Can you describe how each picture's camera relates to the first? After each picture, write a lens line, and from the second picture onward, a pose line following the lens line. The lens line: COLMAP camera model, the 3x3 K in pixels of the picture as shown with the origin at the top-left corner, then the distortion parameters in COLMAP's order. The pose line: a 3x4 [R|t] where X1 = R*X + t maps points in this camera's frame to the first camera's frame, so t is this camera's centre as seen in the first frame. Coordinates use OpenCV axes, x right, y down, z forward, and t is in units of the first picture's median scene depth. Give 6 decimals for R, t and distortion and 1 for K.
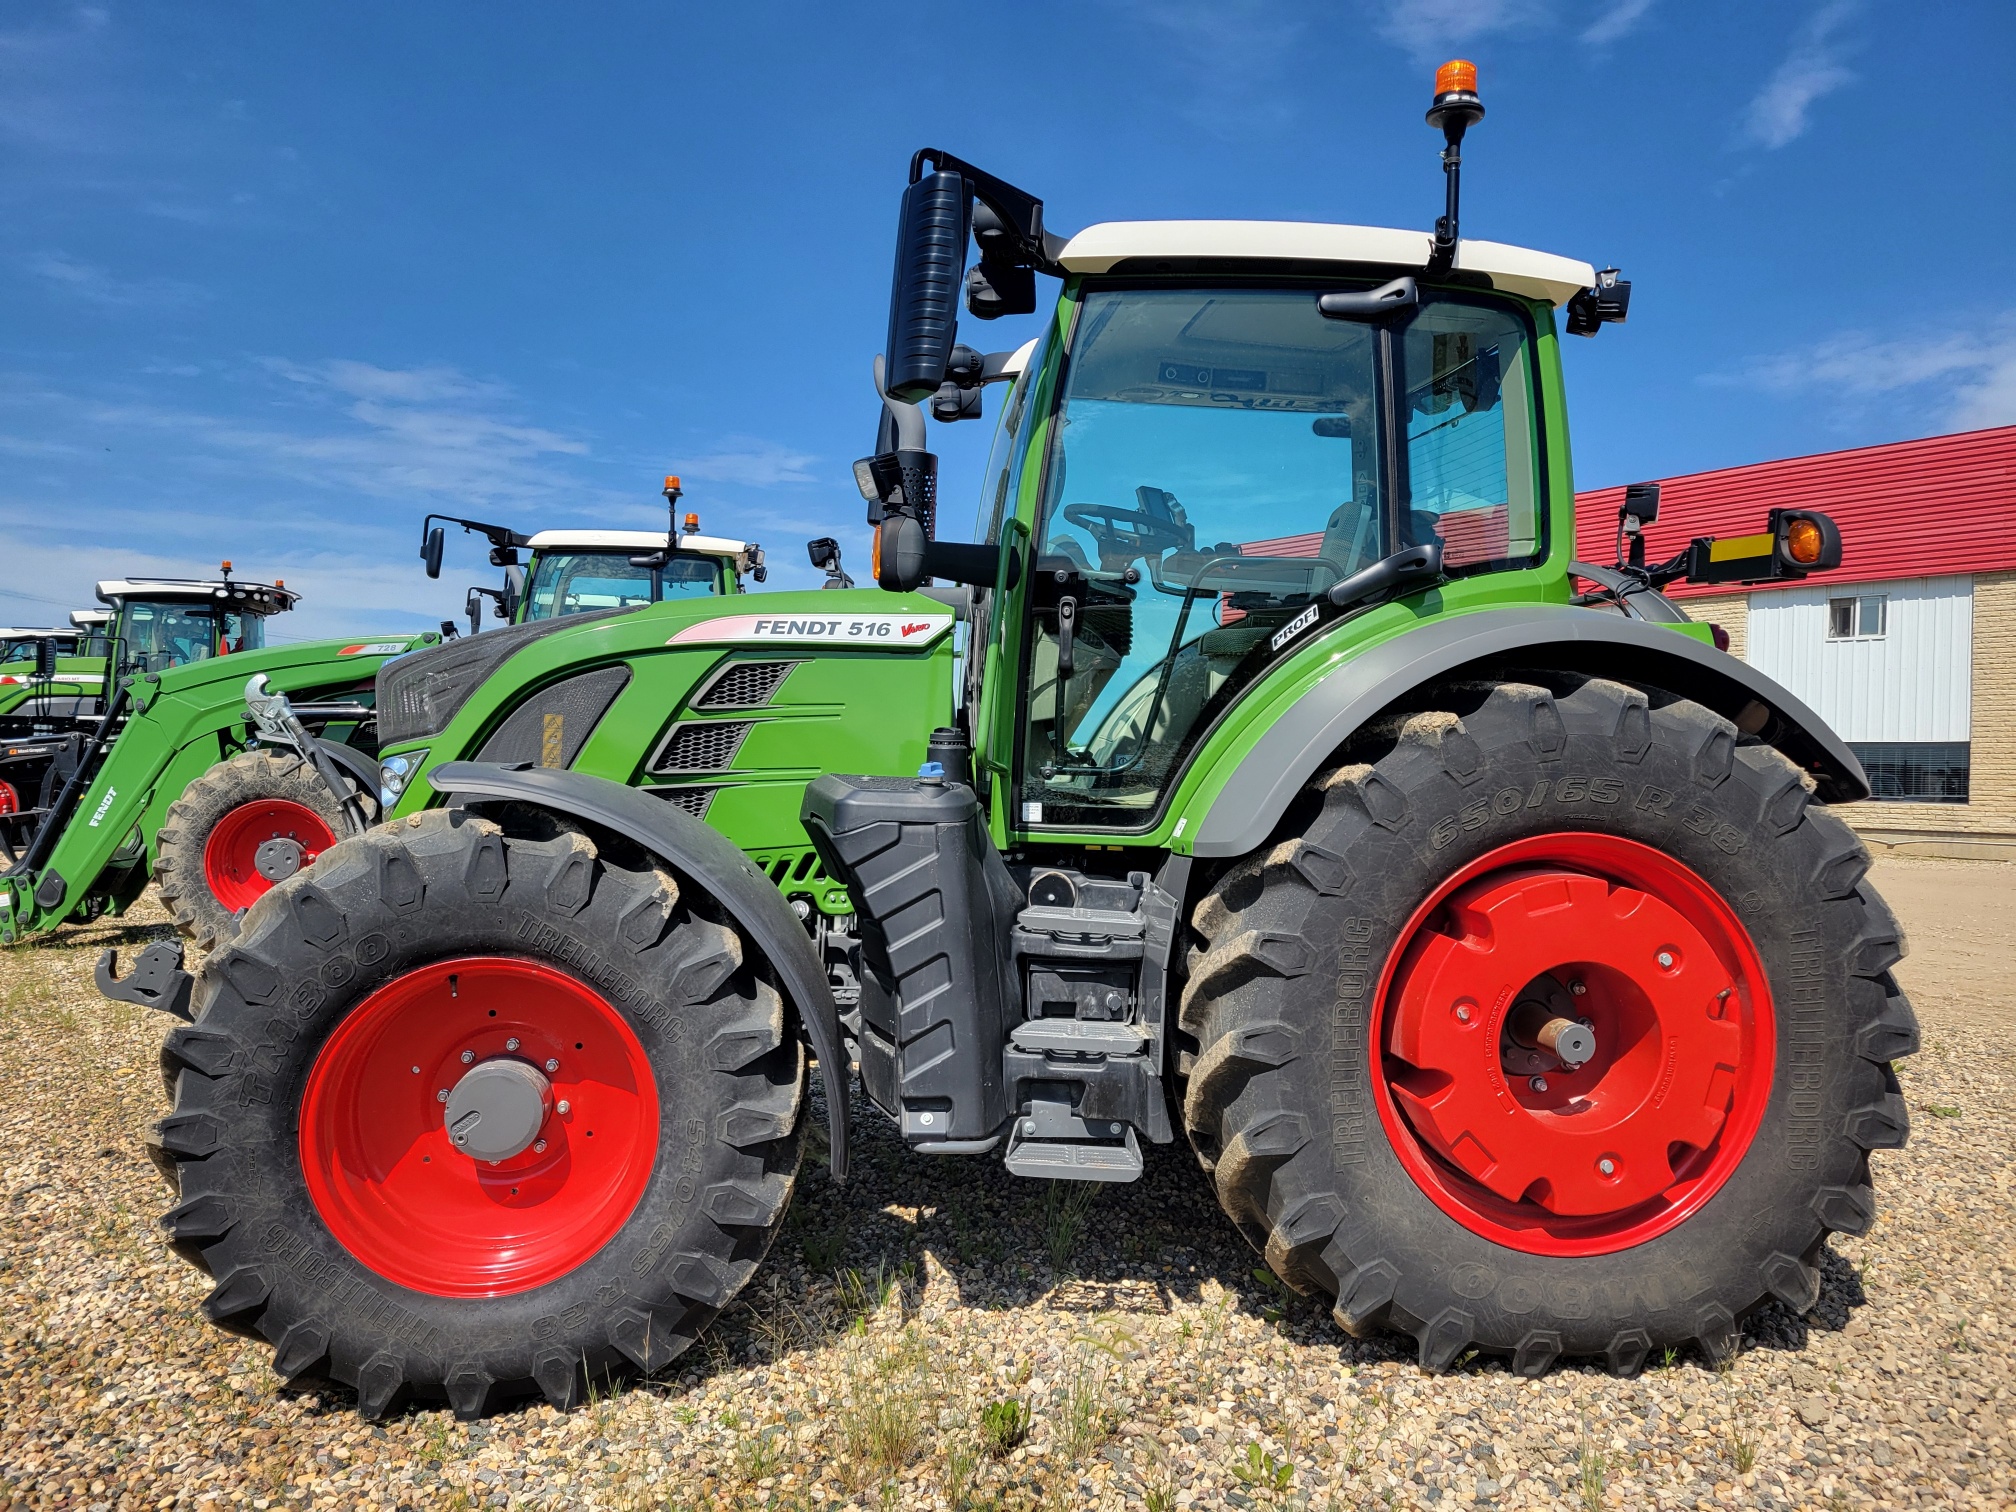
lens RADIAL K [[1571.2, 0, 1006.3], [0, 1571.2, 700.1], [0, 0, 1]] dist [0.060930, -0.049882]
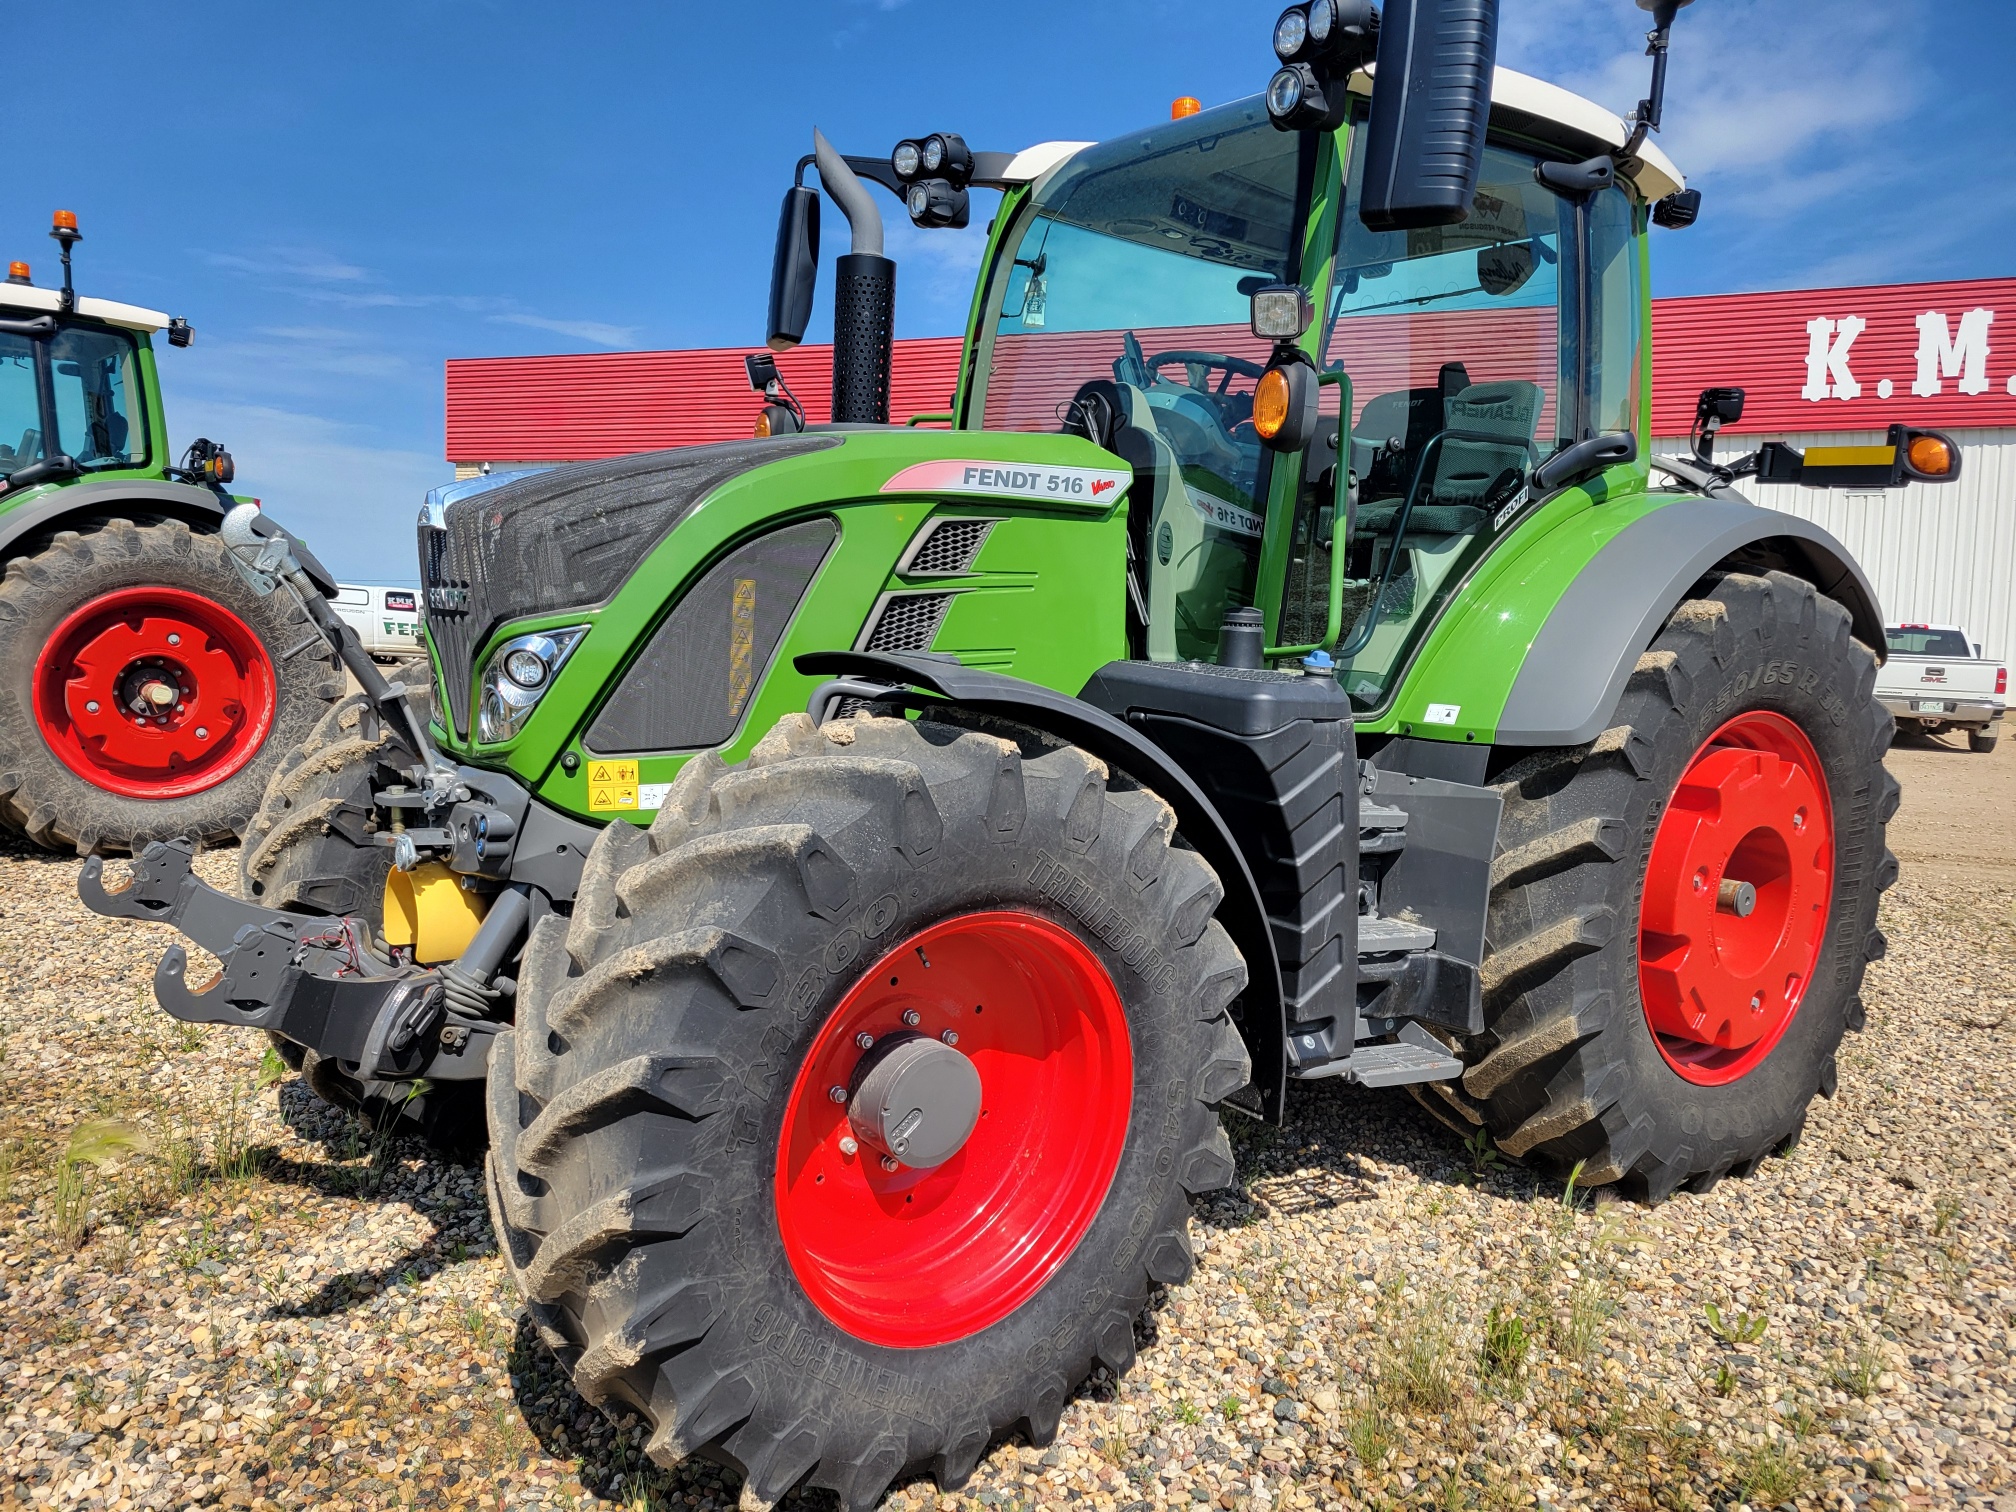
lens RADIAL K [[1585.2, 0, 1029.5], [0, 1585.2, 734.8], [0, 0, 1]] dist [0.067718, -0.060108]
pose [[0.849945, -0.031517, 0.525927, -0.608620], [-0.034384, 0.992763, 0.115060, -0.009945], [-0.525748, -0.115878, 0.842711, 0.302486]]
